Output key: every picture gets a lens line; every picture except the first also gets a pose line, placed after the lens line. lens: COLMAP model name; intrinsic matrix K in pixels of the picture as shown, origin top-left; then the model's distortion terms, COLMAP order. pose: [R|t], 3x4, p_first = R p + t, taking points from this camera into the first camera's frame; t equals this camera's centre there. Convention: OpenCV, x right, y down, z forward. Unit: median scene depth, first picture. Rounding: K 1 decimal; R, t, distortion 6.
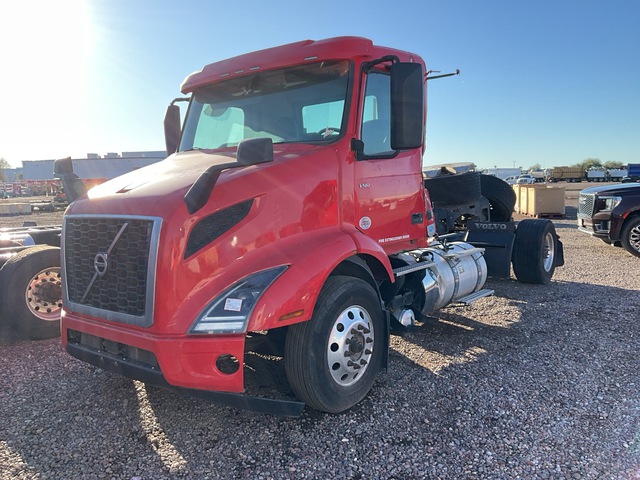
lens RADIAL K [[557.6, 0, 299.1], [0, 557.6, 234.5], [0, 0, 1]] dist [0.060802, -0.076346]
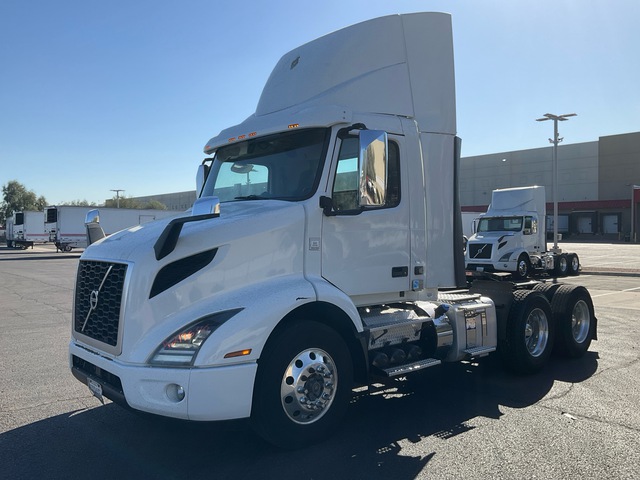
lens RADIAL K [[557.6, 0, 314.0], [0, 557.6, 237.0], [0, 0, 1]] dist [0.060802, -0.076346]
pose [[0.982666, 0.029463, -0.183027, 0.303975], [-0.044412, 0.995954, -0.078124, -0.006648], [0.179985, 0.084898, 0.979999, -0.082231]]
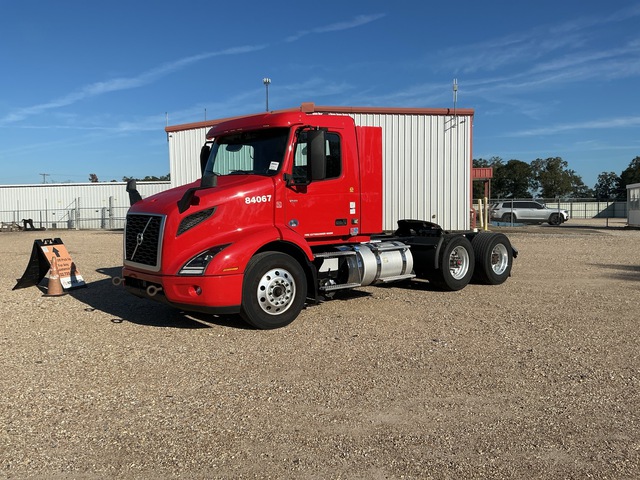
lens RADIAL K [[557.6, 0, 317.5], [0, 557.6, 240.9], [0, 0, 1]] dist [0.060802, -0.076346]
pose [[0.983601, 0.040759, -0.175691, 0.537886], [-0.040963, 0.999158, 0.002471, 0.029377], [0.175644, 0.004766, 0.984442, -0.705903]]
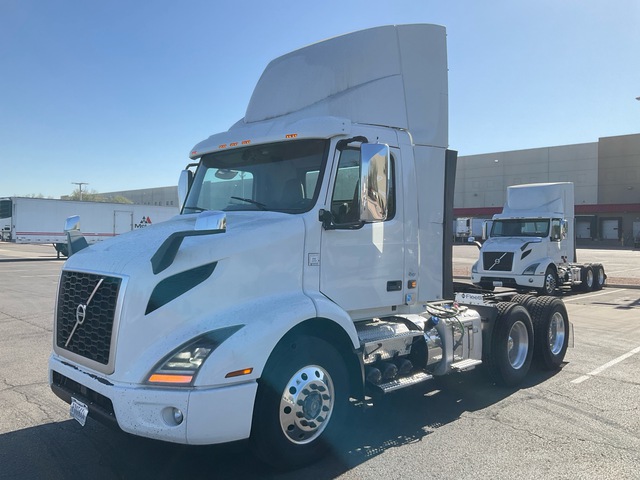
lens RADIAL K [[557.6, 0, 308.3], [0, 557.6, 235.4], [0, 0, 1]] dist [0.060802, -0.076346]
pose [[0.992724, 0.046875, -0.110917, 0.205510], [-0.056352, 0.994879, -0.083911, -0.033371], [0.106416, 0.089551, 0.990281, -0.069636]]
